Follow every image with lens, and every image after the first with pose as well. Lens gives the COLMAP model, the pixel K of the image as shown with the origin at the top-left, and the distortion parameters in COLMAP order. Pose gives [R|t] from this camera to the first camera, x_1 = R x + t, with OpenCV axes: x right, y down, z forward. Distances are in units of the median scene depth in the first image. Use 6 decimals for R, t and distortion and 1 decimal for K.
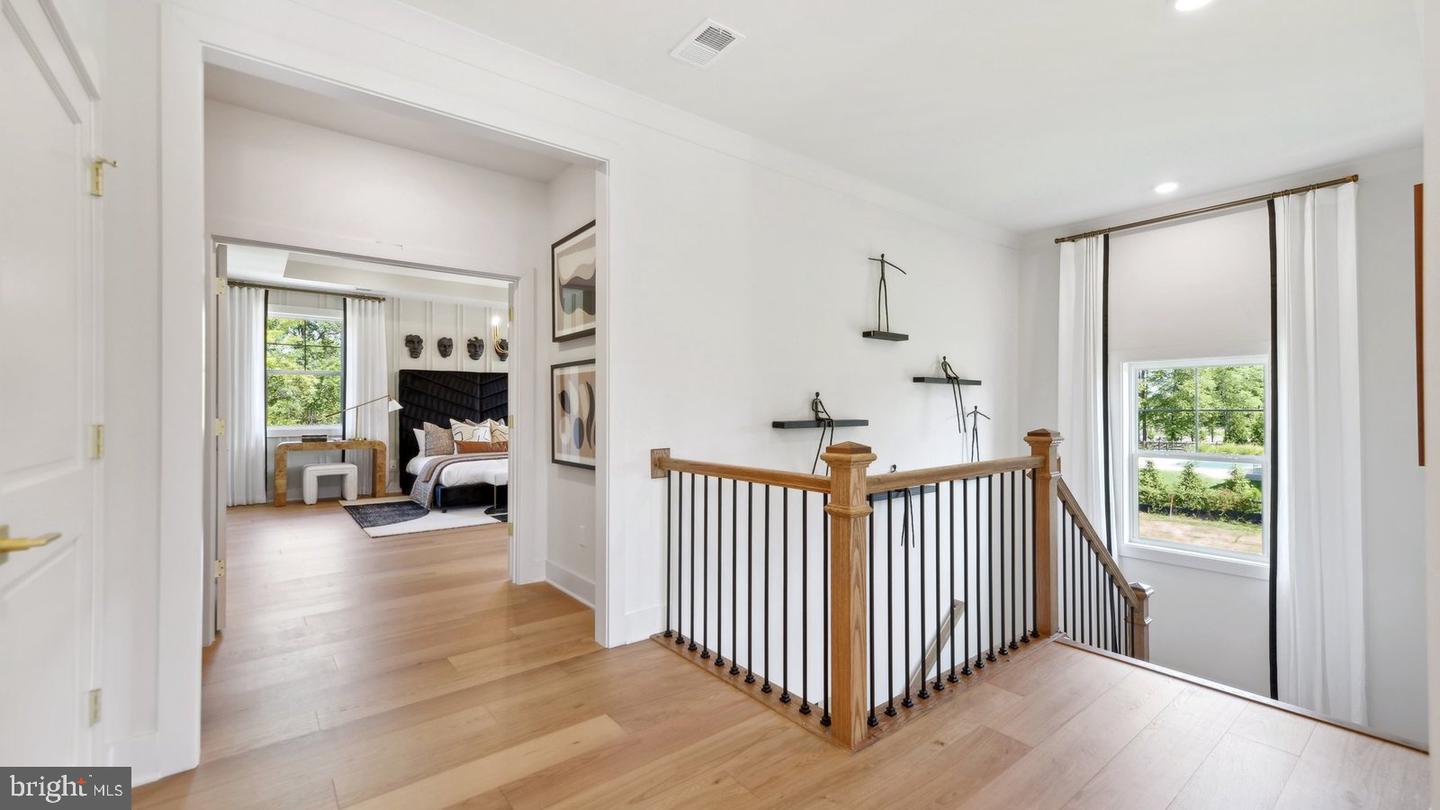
lens RADIAL K [[597.1, 0, 731.0], [0, 597.1, 404.3], [0, 0, 1]] dist [-0.004244, -0.000109]
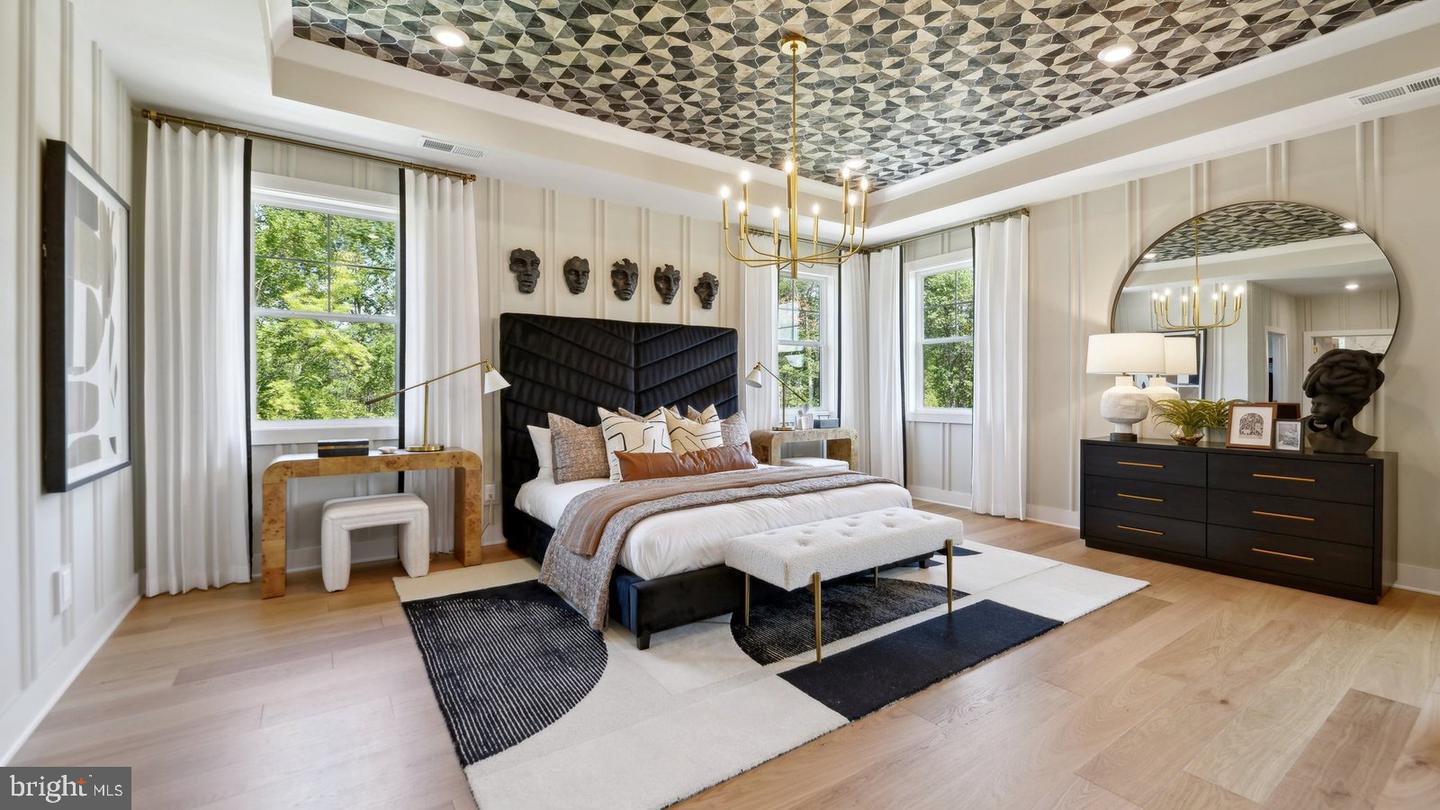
lens RADIAL K [[597.1, 0, 714.5], [0, 597.1, 395.7], [0, 0, 1]] dist [-0.004244, -0.000109]
pose [[0.995708, 0.003457, -0.092488, -0.326521], [-0.001895, 0.999854, 0.016976, 0.005655], [0.092533, -0.016727, 0.995569, 0.502646]]
